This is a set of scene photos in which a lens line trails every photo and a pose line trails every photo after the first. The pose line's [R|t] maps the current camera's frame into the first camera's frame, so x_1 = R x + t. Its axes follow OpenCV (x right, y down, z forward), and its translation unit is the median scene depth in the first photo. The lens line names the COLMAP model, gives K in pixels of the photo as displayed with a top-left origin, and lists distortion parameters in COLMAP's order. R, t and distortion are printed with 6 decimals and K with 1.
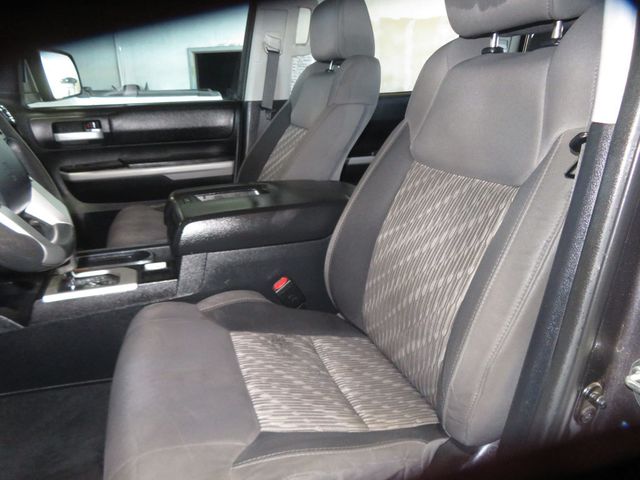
lens RADIAL K [[453.4, 0, 325.0], [0, 453.4, 238.2], [0, 0, 1]] dist [-0.005330, 0.003802]
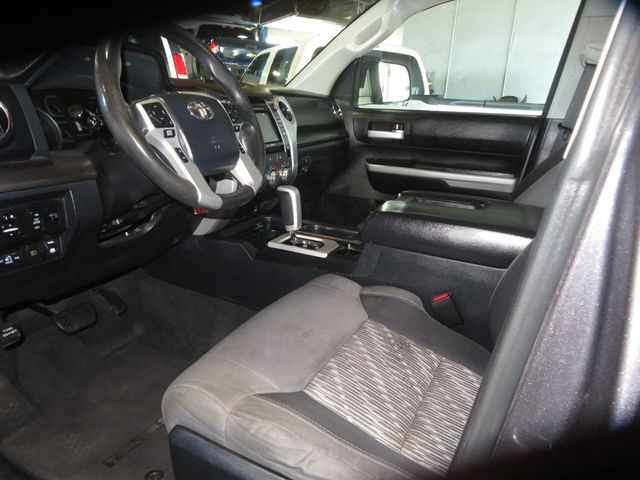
lens RADIAL K [[451.0, 0, 317.0], [0, 451.0, 240.5], [0, 0, 1]] dist [-0.003138, 0.001524]
pose [[0.708120, 0.263132, -0.655231, 0.168598], [-0.274328, 0.957593, 0.088085, -0.016301], [0.650623, 0.117373, 0.750276, 0.036921]]
